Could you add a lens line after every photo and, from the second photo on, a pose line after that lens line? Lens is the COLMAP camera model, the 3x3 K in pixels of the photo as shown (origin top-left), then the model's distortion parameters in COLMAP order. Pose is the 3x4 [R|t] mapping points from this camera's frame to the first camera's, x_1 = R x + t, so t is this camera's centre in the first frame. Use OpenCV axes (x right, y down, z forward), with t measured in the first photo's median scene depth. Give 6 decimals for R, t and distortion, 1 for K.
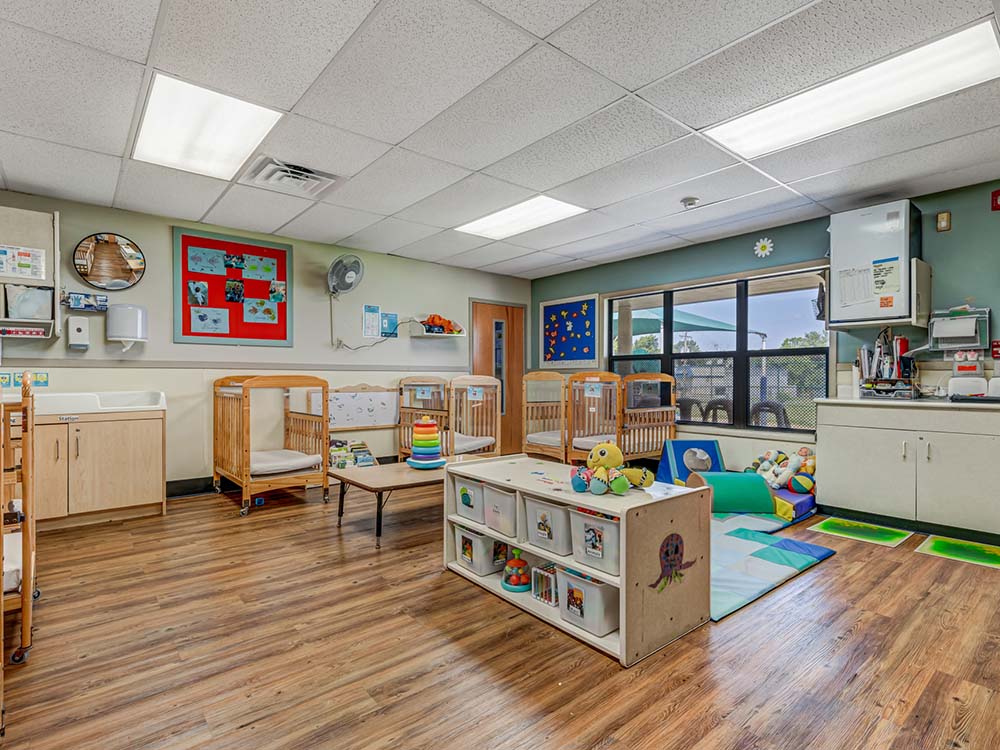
lens RADIAL K [[516.4, 0, 500.0], [0, 516.4, 375.0], [0, 0, 1]] dist [-0.000265, -0.000288]
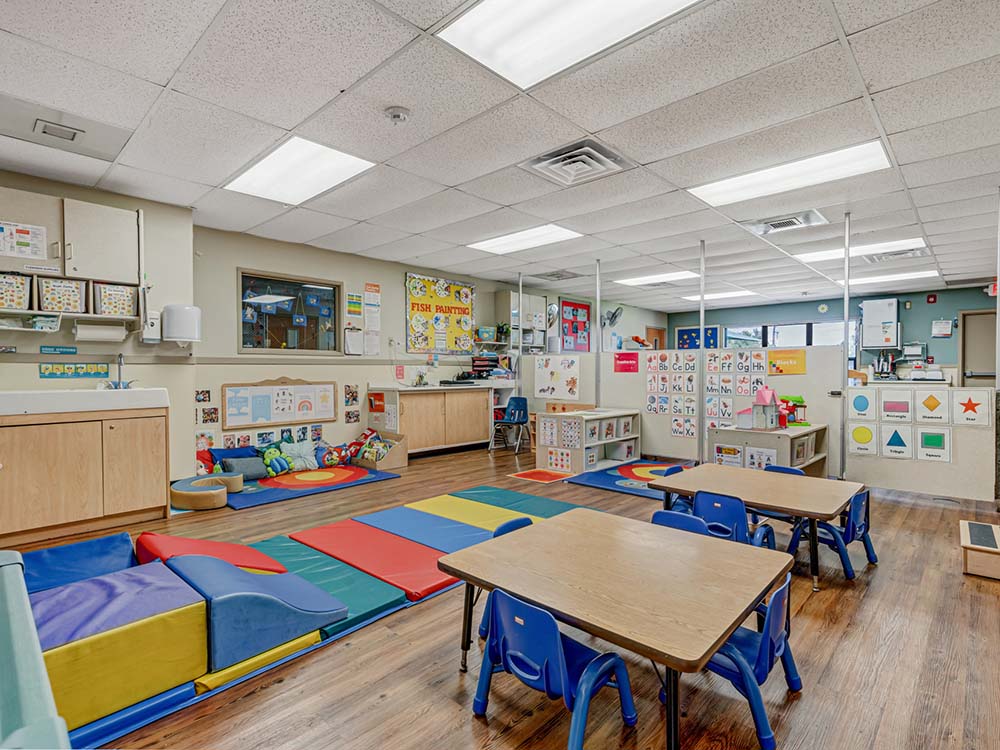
lens RADIAL K [[460.5, 0, 500.0], [0, 460.5, 375.0], [0, 0, 1]] dist [-0.024592, -0.000029]
pose [[0.996284, -0.002133, 0.086099, -0.928880], [0.000511, 0.999822, 0.018855, -0.013850], [-0.086124, -0.018741, 0.996108, -0.711966]]
